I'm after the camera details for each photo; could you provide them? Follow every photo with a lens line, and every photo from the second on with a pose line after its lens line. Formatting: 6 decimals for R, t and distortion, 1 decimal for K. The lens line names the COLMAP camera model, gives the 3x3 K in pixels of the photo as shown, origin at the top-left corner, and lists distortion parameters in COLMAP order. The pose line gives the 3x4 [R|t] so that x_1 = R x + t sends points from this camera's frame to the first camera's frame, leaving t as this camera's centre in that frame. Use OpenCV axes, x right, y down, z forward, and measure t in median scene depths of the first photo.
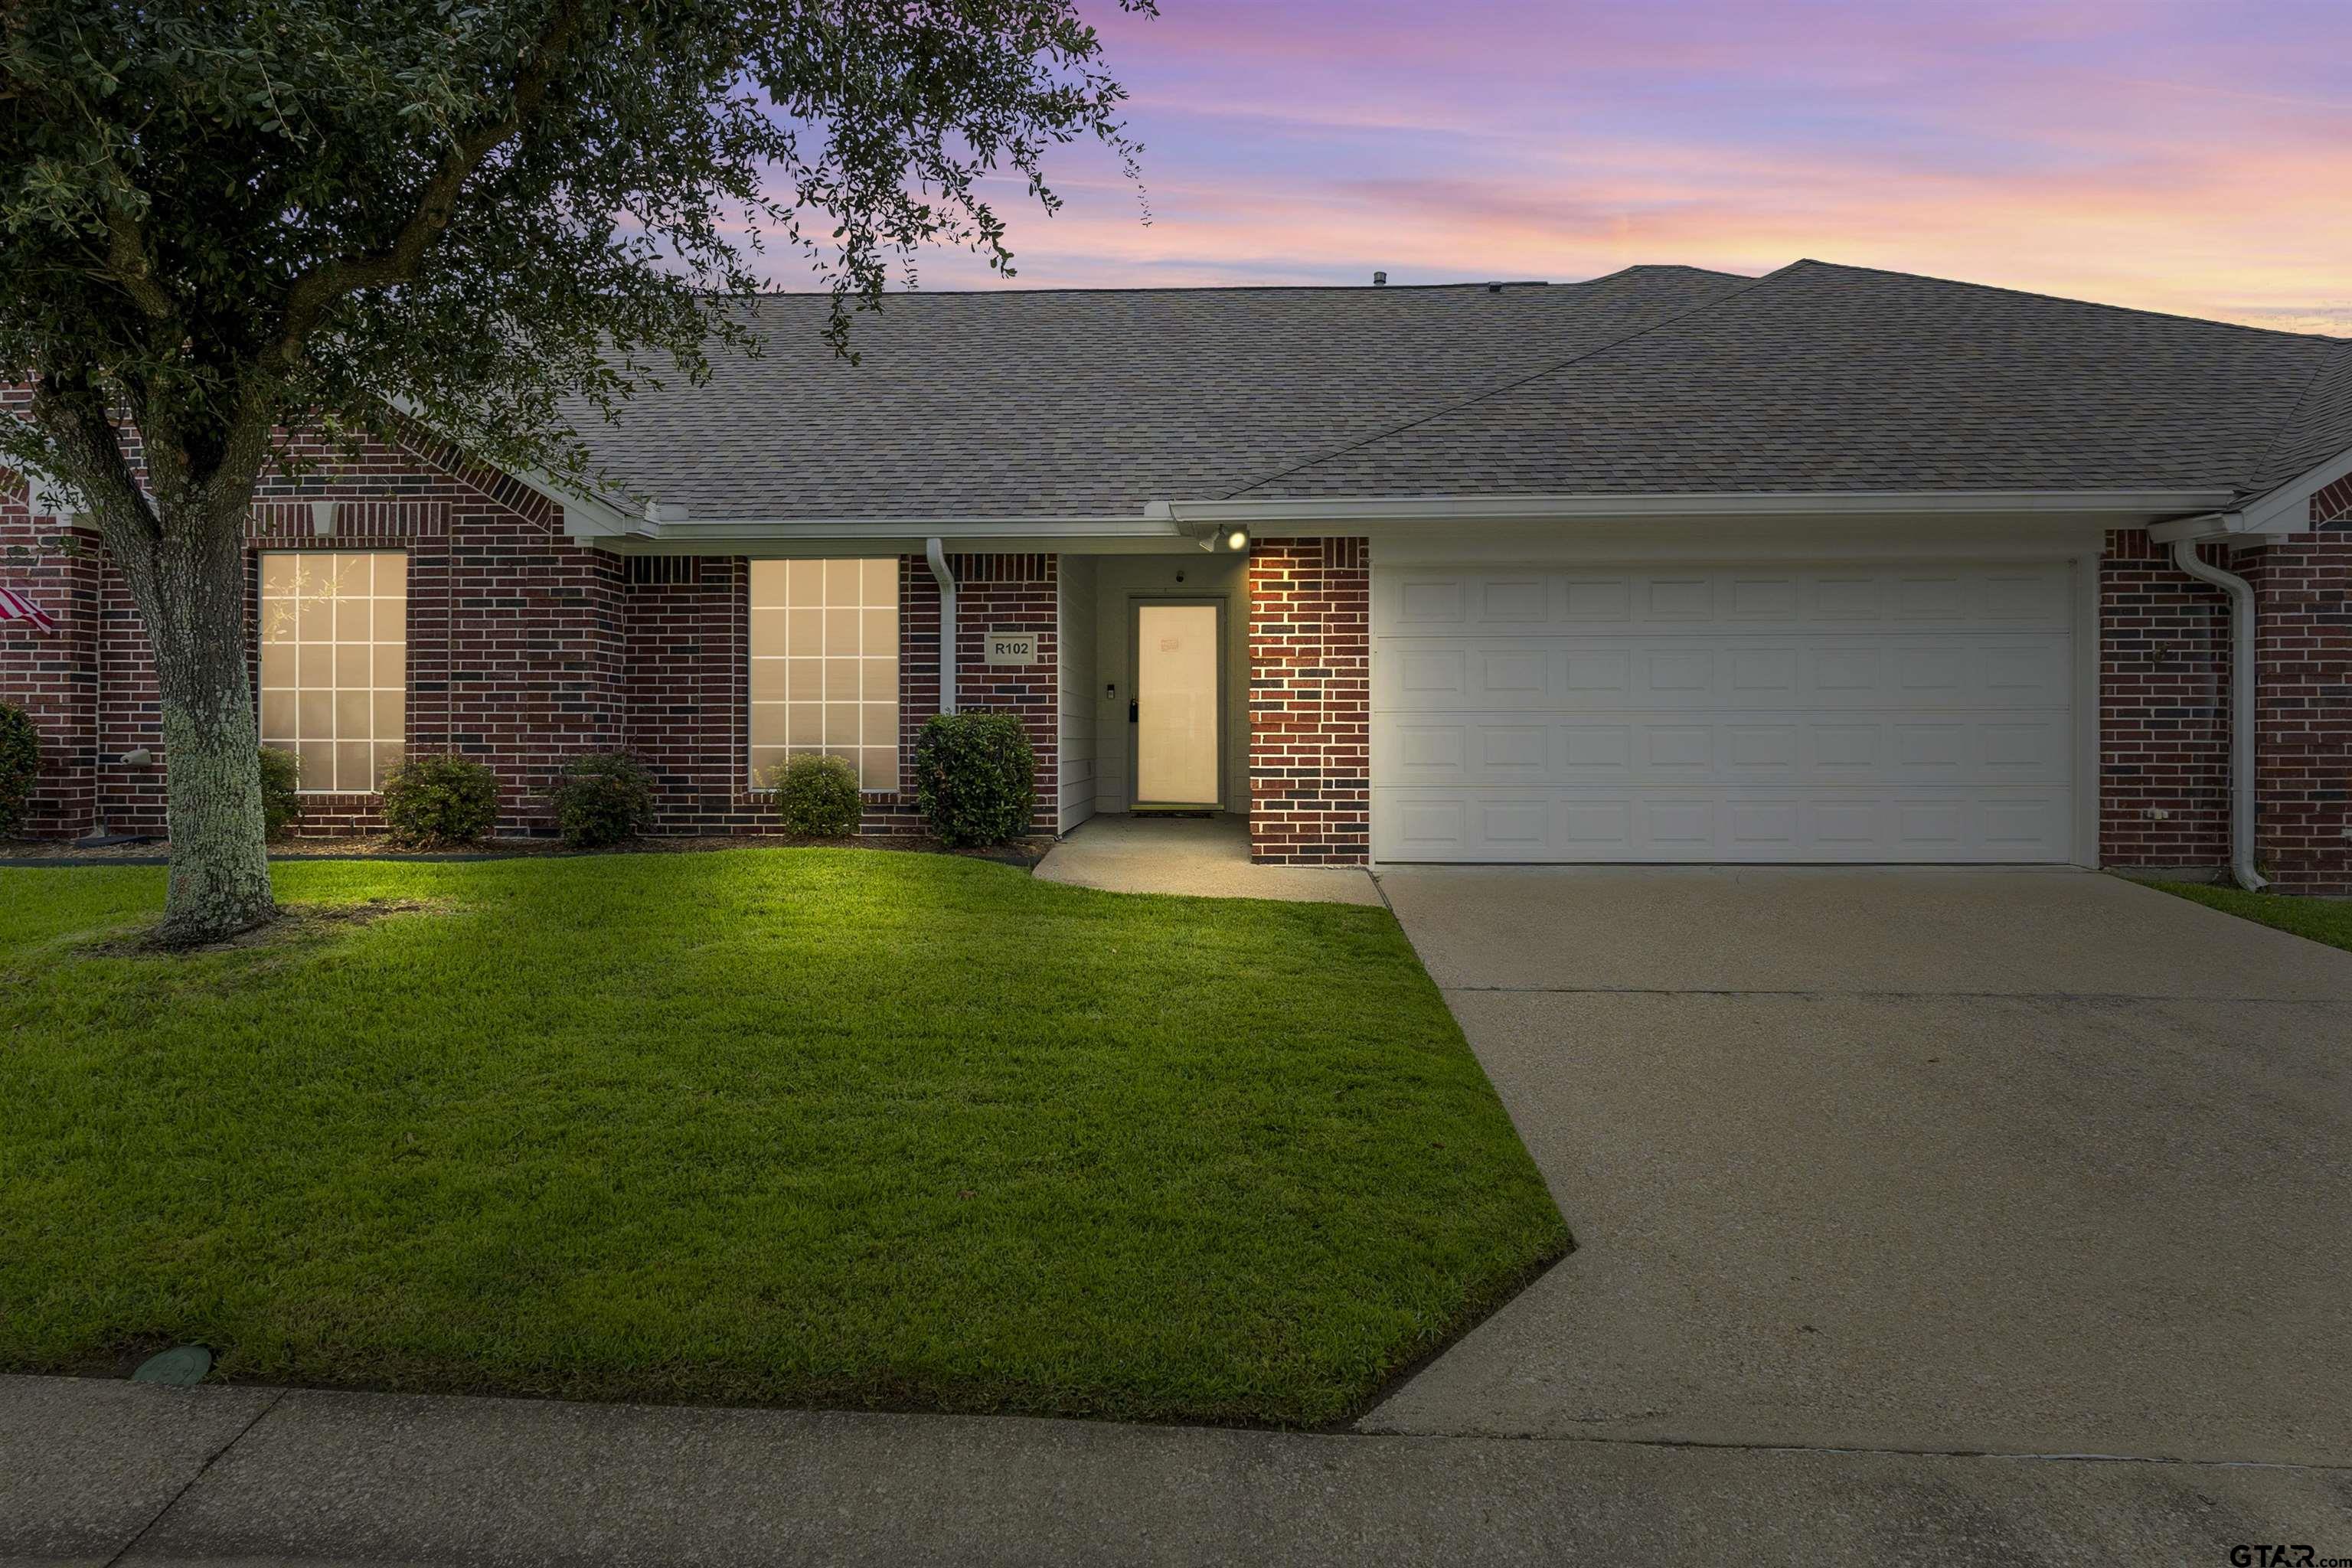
lens RADIAL K [[1427.6, 0, 1175.6], [0, 1427.6, 767.6], [0, 0, 1]] dist [-0.000854, -0.000001]
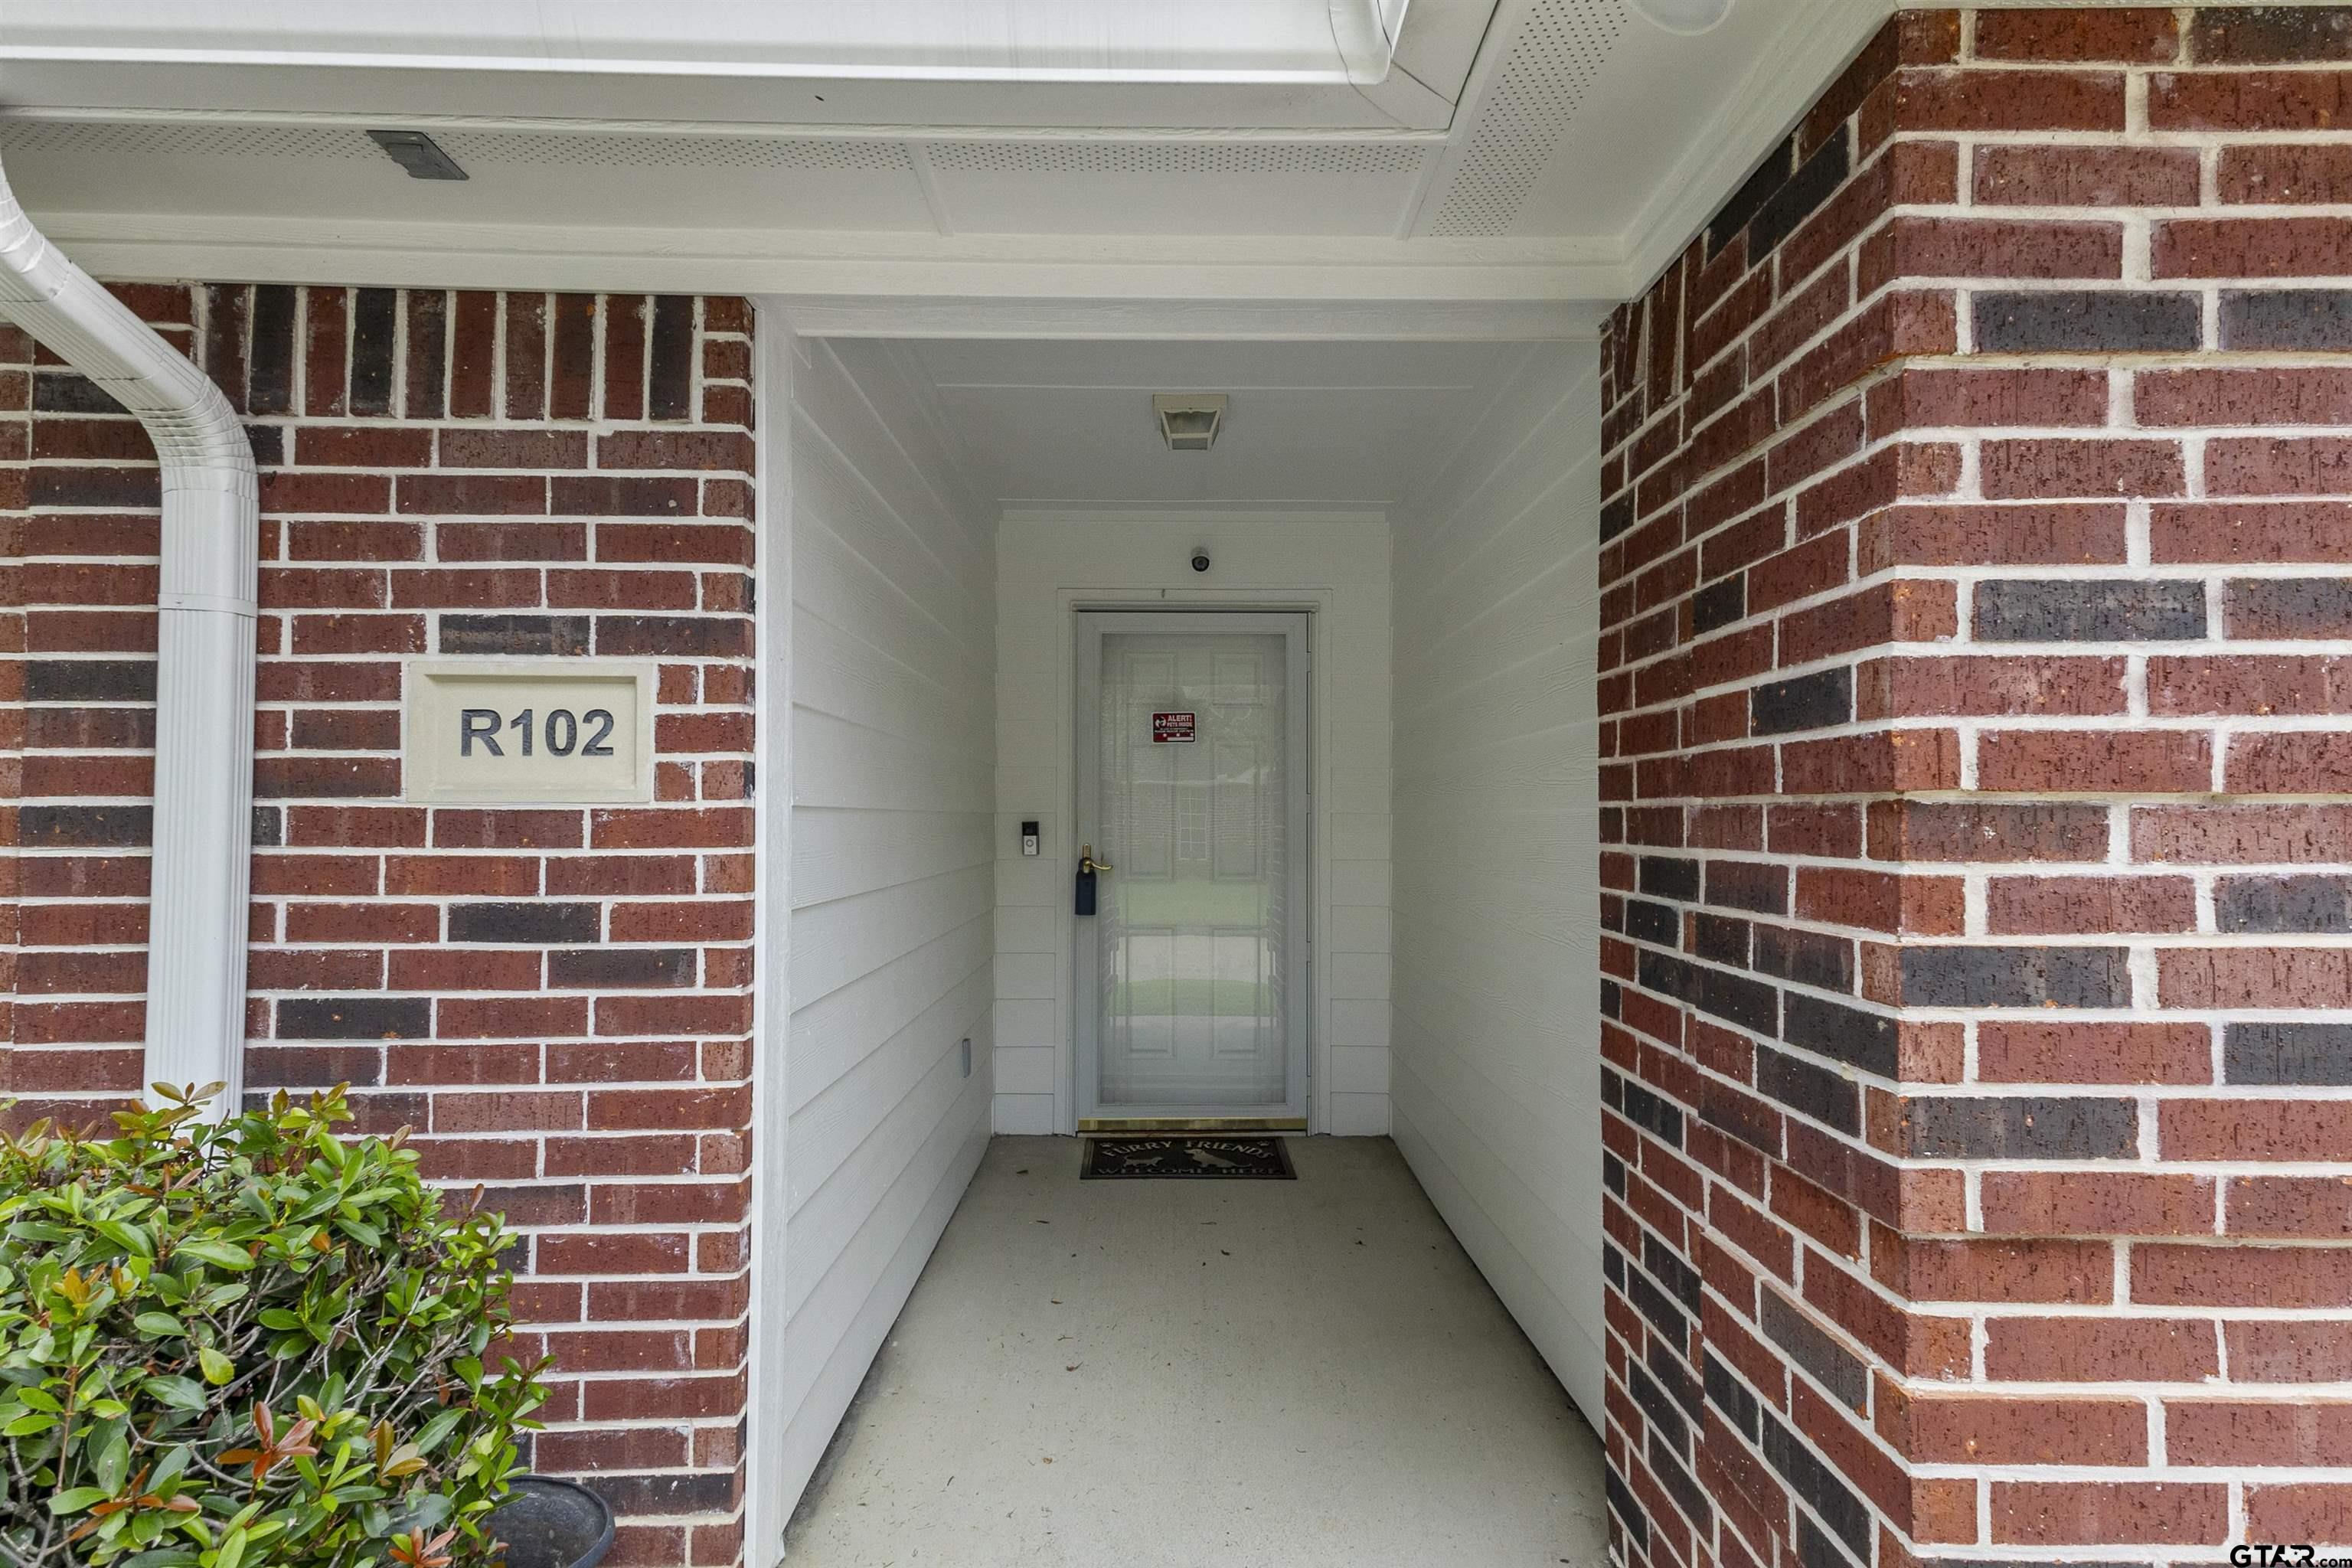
lens RADIAL K [[1162.4, 0, 1173.8], [0, 1162.4, 790.5], [0, 0, 1]] dist [0.023643, 0.000345]
pose [[0.998501, 0.001354, 0.054723, -0.028124], [0.000383, 0.999497, -0.031719, -0.069010], [-0.054738, 0.031692, 0.997998, 0.819646]]
